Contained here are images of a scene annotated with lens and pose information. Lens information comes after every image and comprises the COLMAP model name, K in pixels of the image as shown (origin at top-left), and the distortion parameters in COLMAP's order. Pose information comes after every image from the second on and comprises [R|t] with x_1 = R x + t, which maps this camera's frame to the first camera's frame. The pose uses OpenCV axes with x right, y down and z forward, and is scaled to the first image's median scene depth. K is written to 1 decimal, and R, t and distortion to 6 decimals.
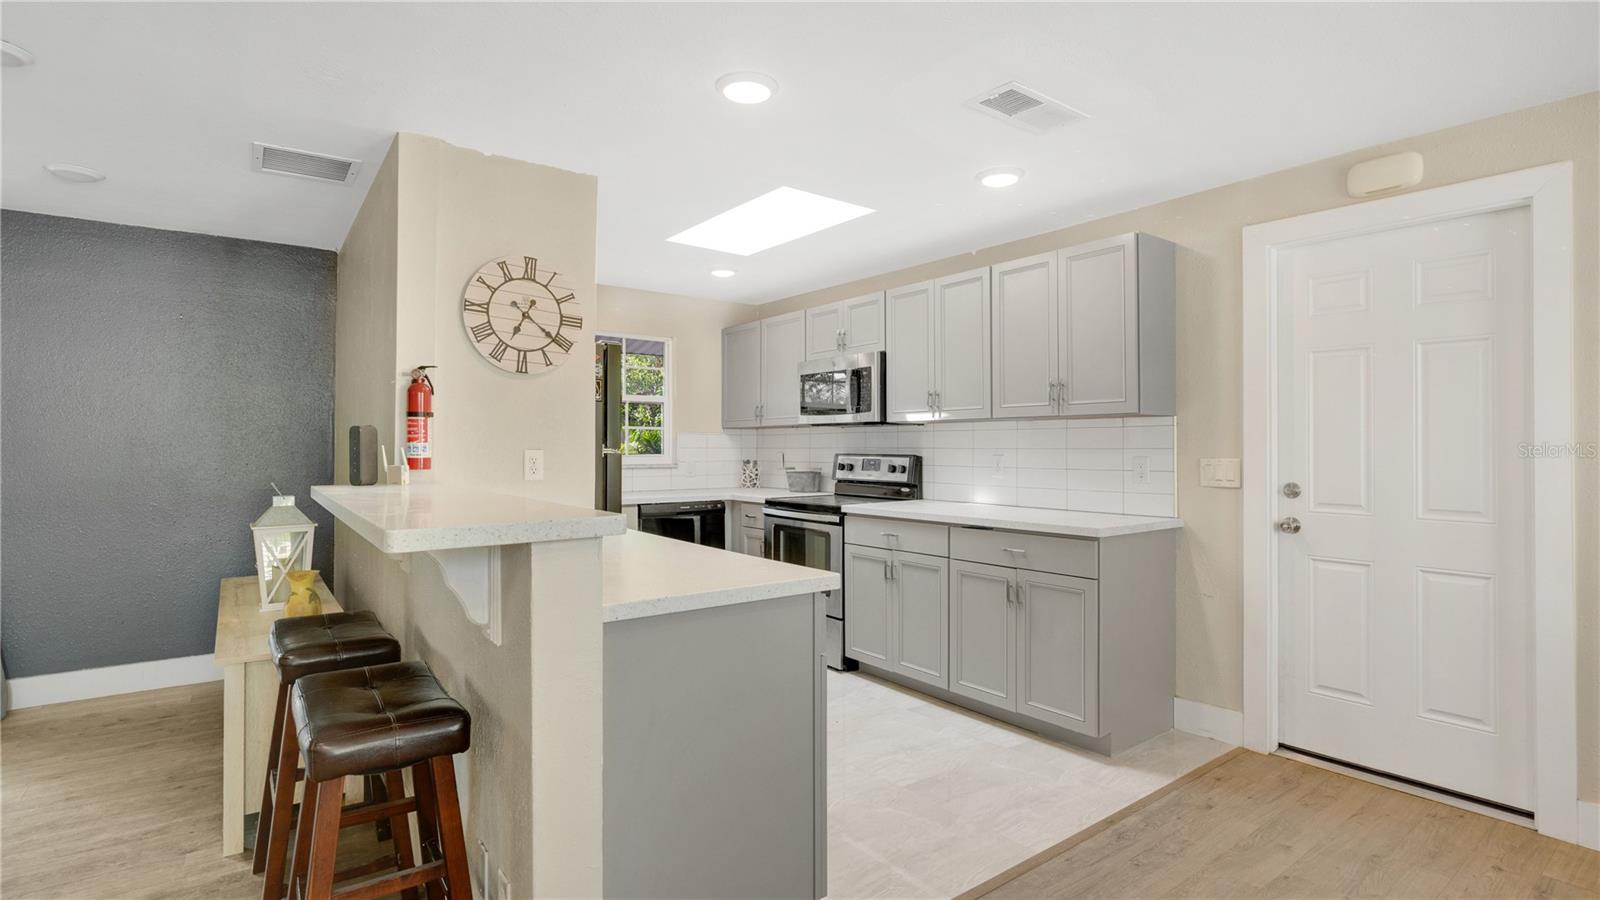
lens RADIAL K [[769.9, 0, 805.4], [0, 769.9, 442.7], [0, 0, 1]] dist [-0.021298, 0.002146]
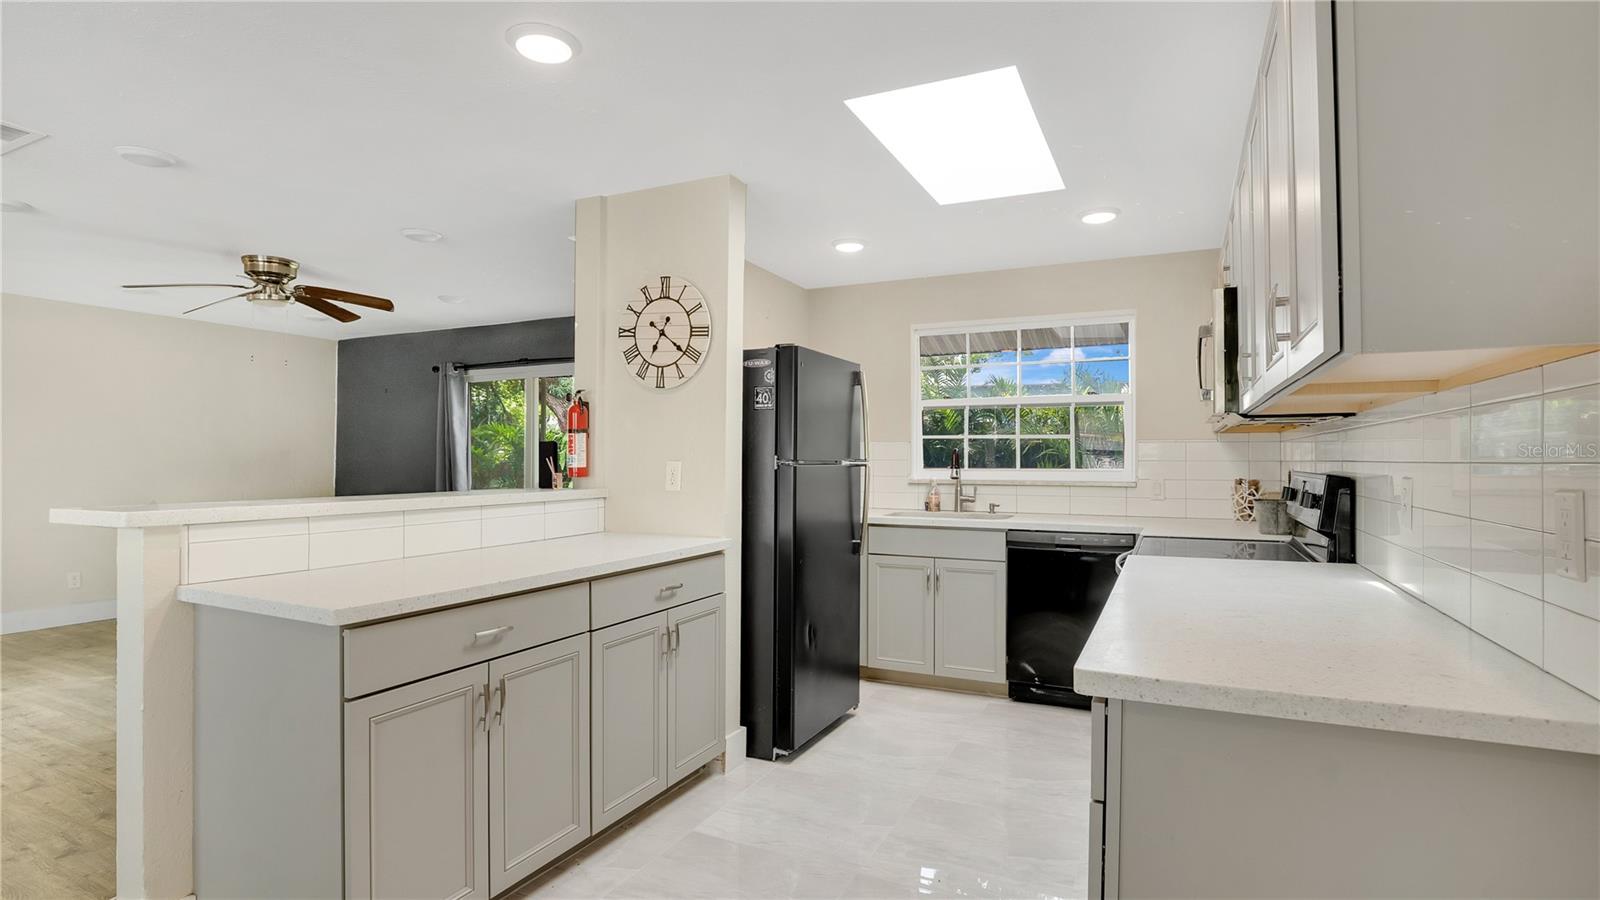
lens RADIAL K [[769.9, 0, 819.8], [0, 769.9, 452.5], [0, 0, 1]] dist [-0.021298, 0.002146]
pose [[0.459504, -0.007205, -0.888147, 0.646195], [0.003003, 0.999974, -0.006558, 0.005070], [0.888171, 0.000346, 0.459514, 0.686875]]
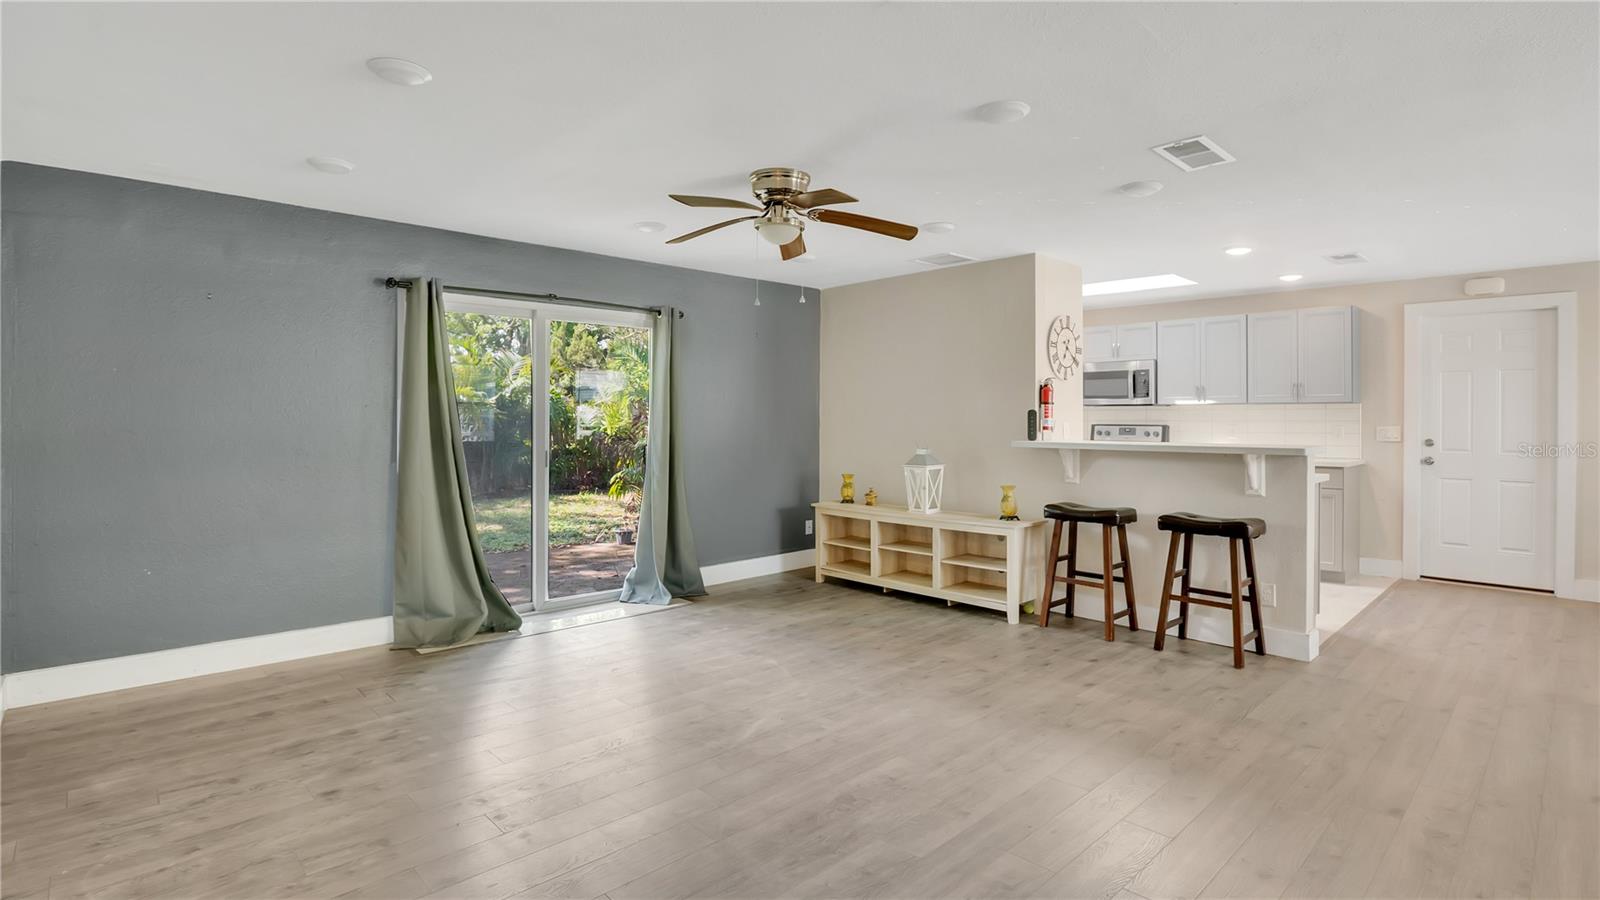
lens RADIAL K [[769.9, 0, 823.0], [0, 769.9, 417.2], [0, 0, 1]] dist [-0.021298, 0.002146]
pose [[0.991169, 0.000793, 0.132604, -1.142540], [-0.001436, 0.999988, 0.004750, -0.009503], [-0.132598, -0.004898, 0.991158, -0.706762]]
